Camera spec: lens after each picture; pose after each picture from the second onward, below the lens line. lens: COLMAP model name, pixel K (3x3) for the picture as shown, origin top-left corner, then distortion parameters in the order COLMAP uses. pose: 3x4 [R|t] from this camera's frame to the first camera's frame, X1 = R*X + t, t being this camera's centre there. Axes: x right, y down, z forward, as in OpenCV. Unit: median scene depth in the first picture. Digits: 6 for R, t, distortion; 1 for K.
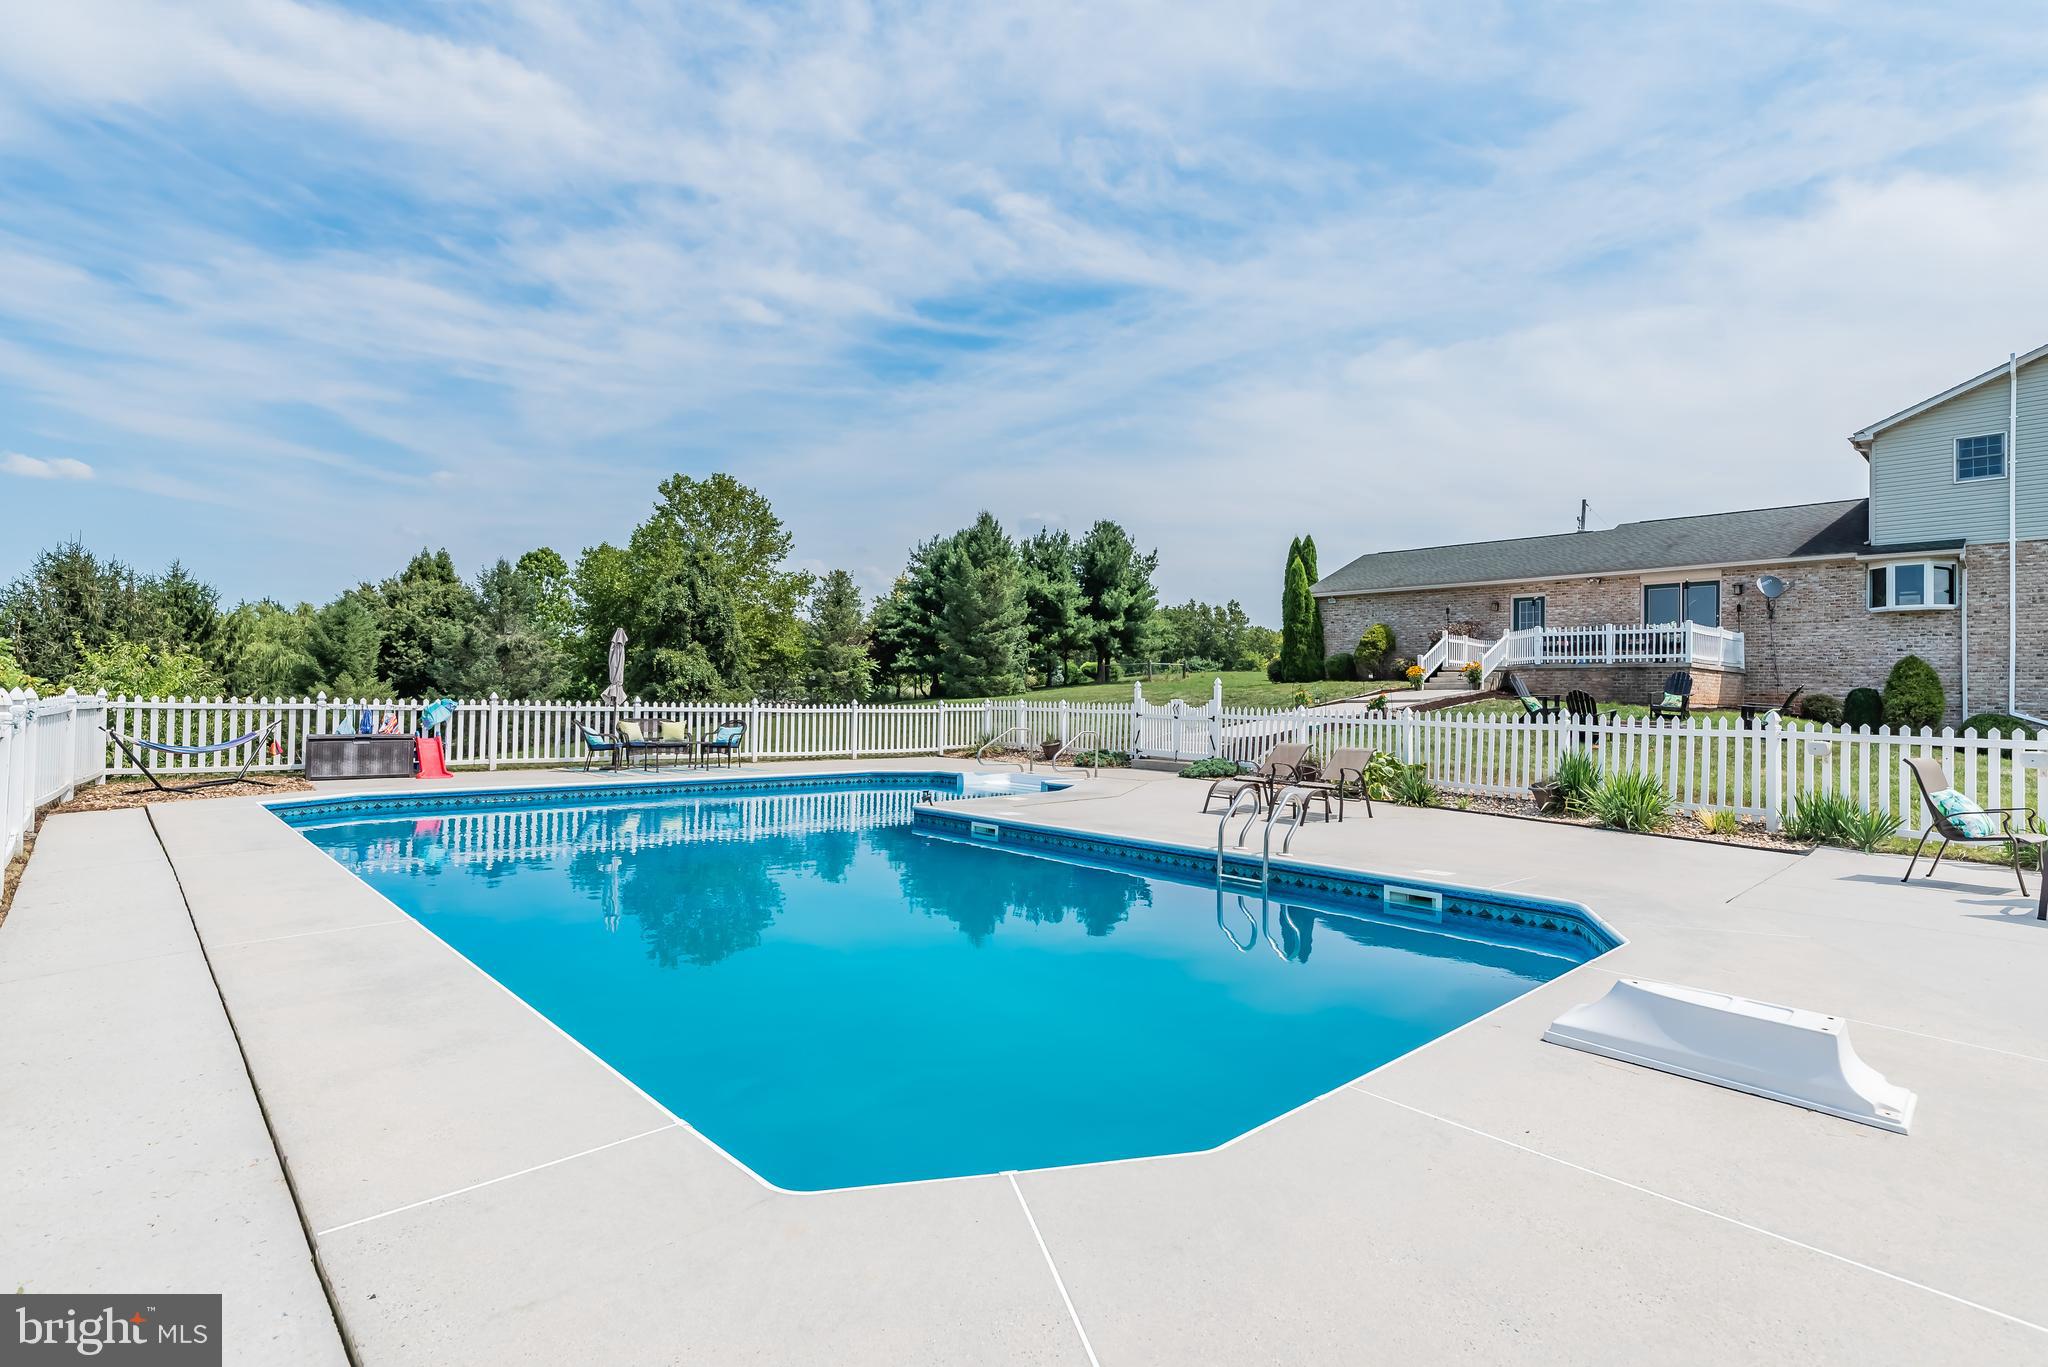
lens RADIAL K [[992.6, 0, 1050.1], [0, 992.6, 681.8], [0, 0, 1]] dist [0.001256, 0.000192]
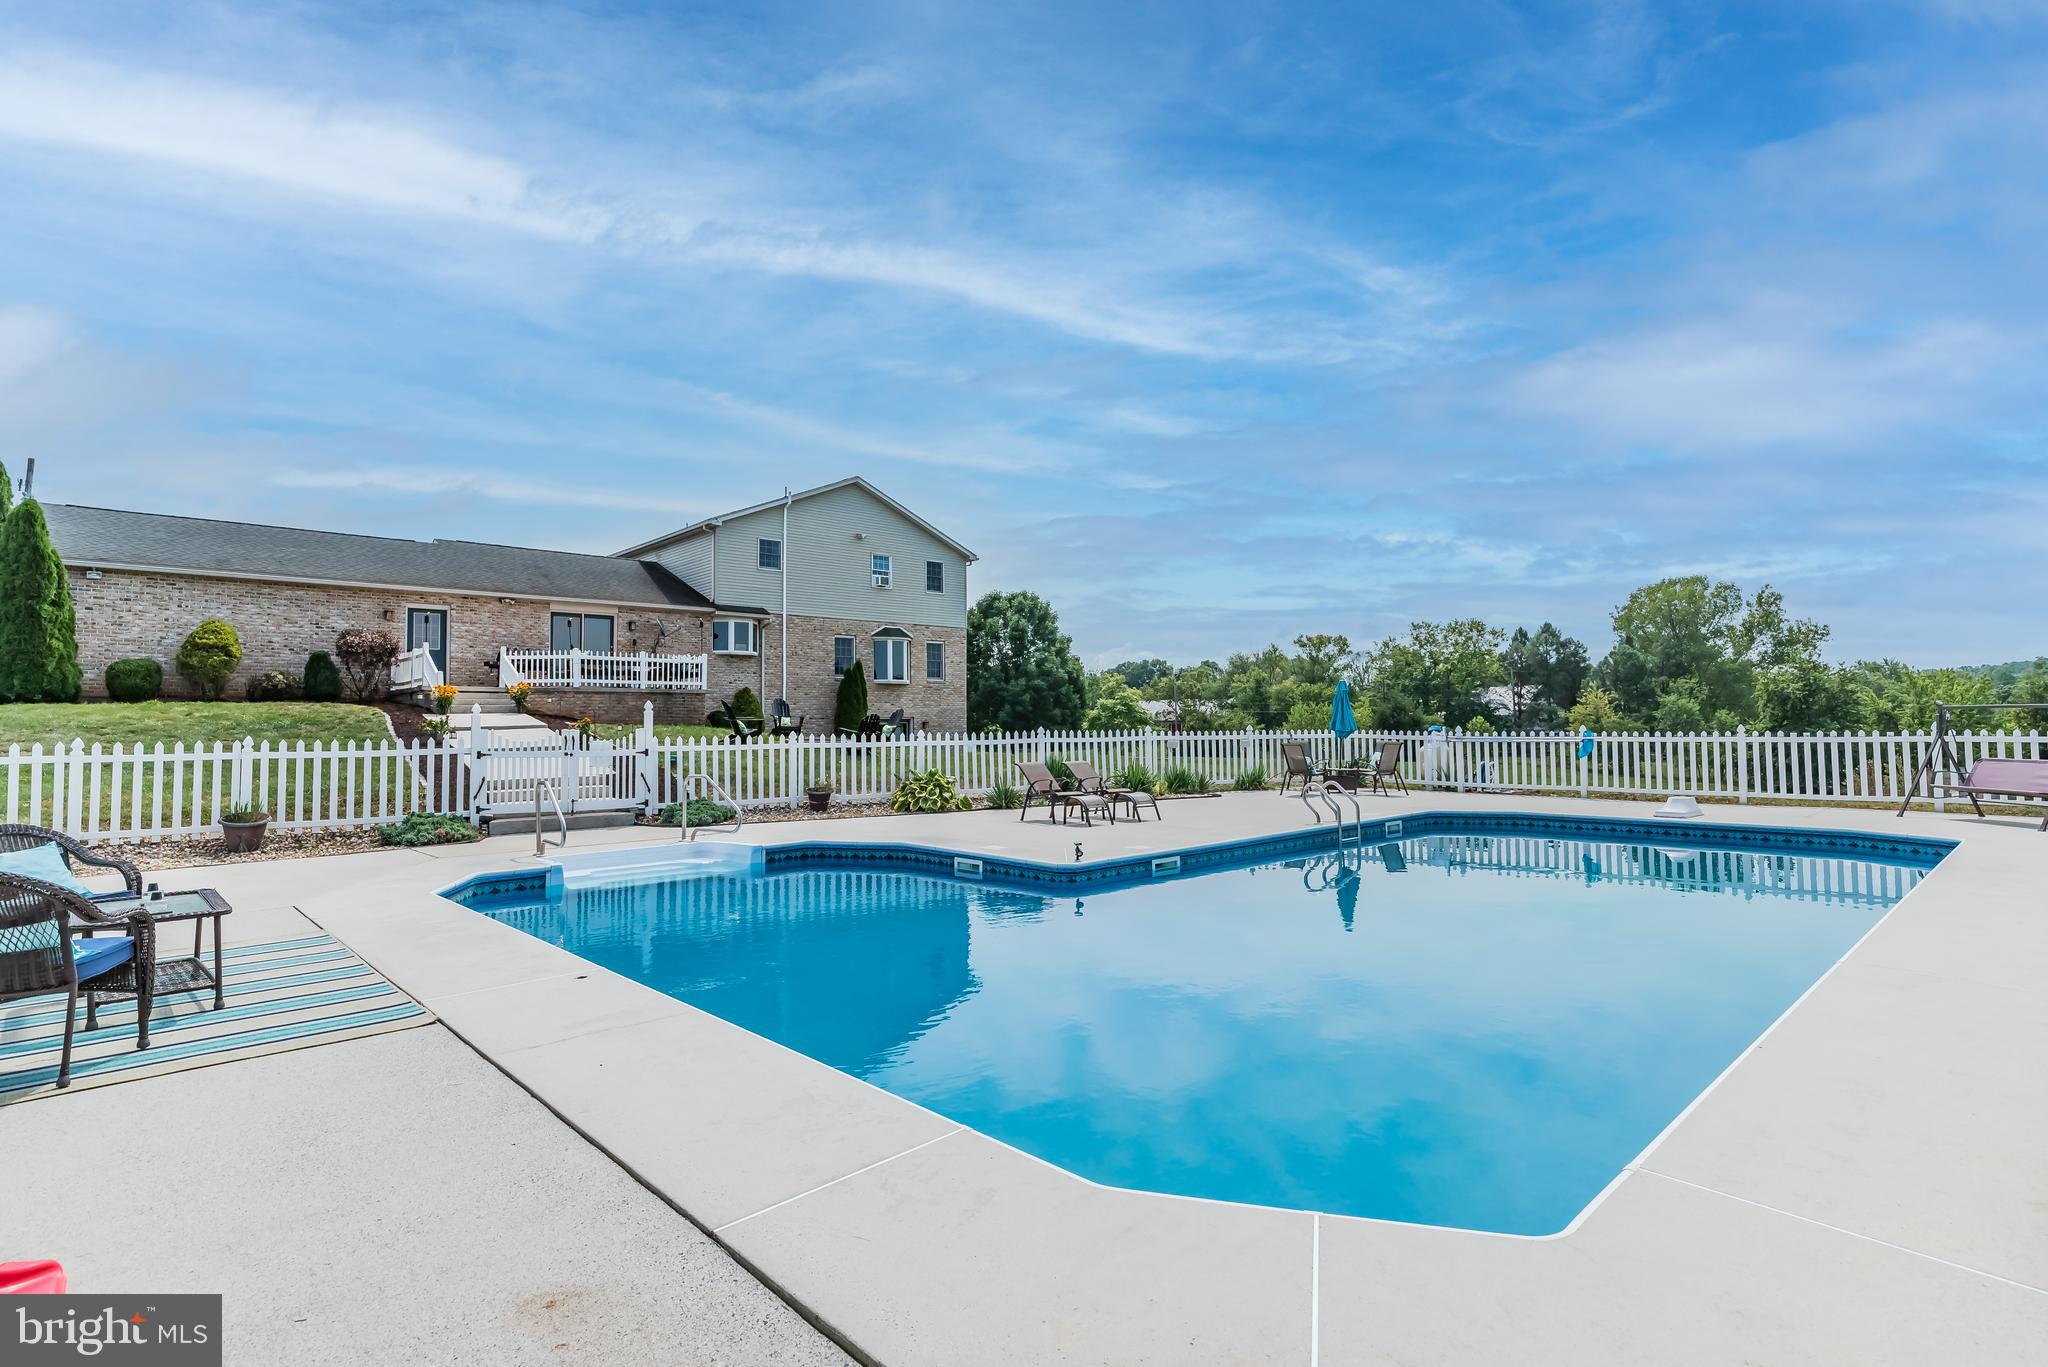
lens RADIAL K [[992.6, 0, 1050.1], [0, 992.6, 681.8], [0, 0, 1]] dist [0.001256, 0.000192]
pose [[0.010253, 0.027005, 0.999583, -0.522664], [-0.007648, 0.999608, -0.026927, 0.000002], [-0.999918, -0.007368, 0.010455, 0.557728]]
